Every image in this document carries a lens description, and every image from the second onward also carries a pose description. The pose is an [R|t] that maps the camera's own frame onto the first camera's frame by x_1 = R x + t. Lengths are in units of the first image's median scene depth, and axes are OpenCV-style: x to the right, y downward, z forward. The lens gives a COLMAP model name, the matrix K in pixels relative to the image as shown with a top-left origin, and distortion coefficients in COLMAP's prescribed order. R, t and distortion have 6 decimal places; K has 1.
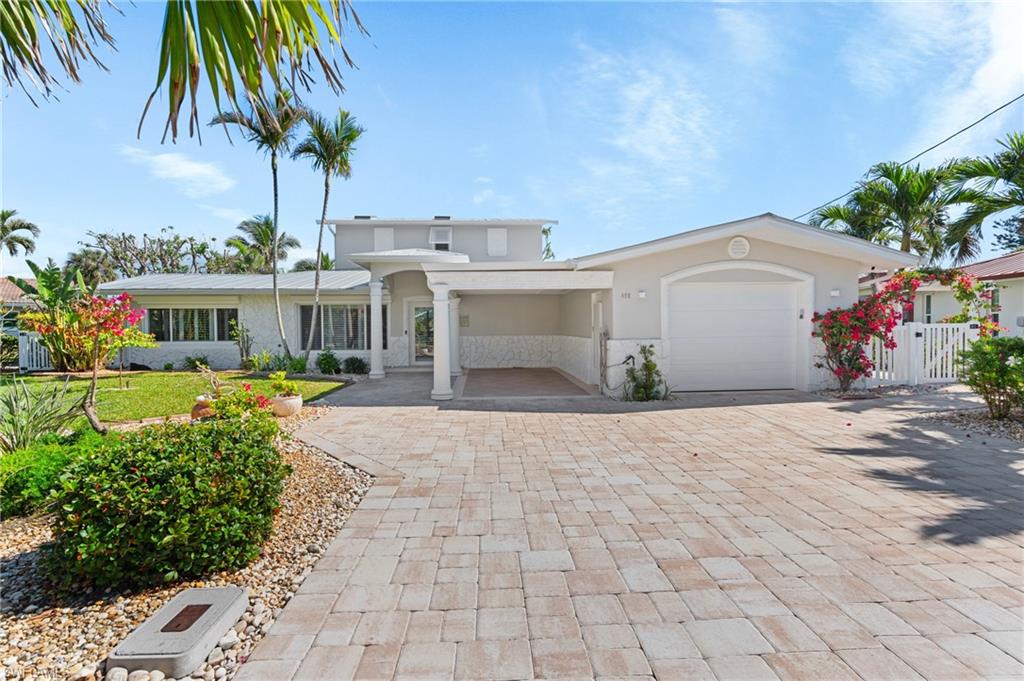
lens RADIAL K [[454.2, 0, 512.0], [0, 454.2, 340.5], [0, 0, 1]] dist [-0.001957, 0.000285]
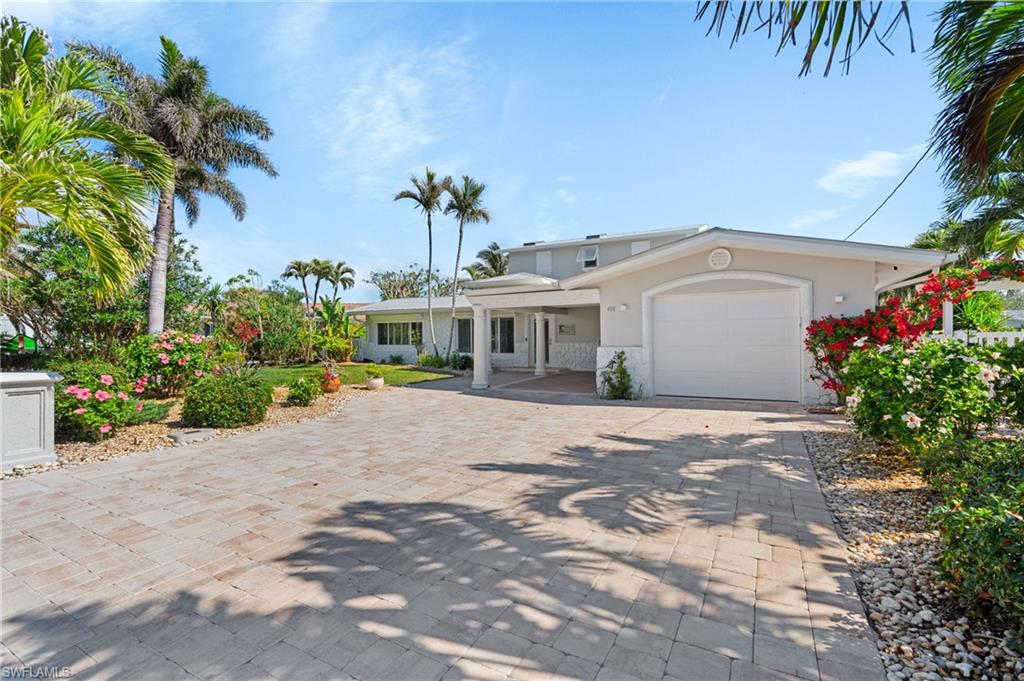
lens RADIAL K [[454.2, 0, 512.0], [0, 454.2, 340.5], [0, 0, 1]] dist [-0.001957, 0.000285]
pose [[0.853228, 0.006732, -0.521495, 0.446203], [-0.014975, 0.999821, -0.011595, -0.000919], [0.521323, 0.017703, 0.853176, -0.082442]]
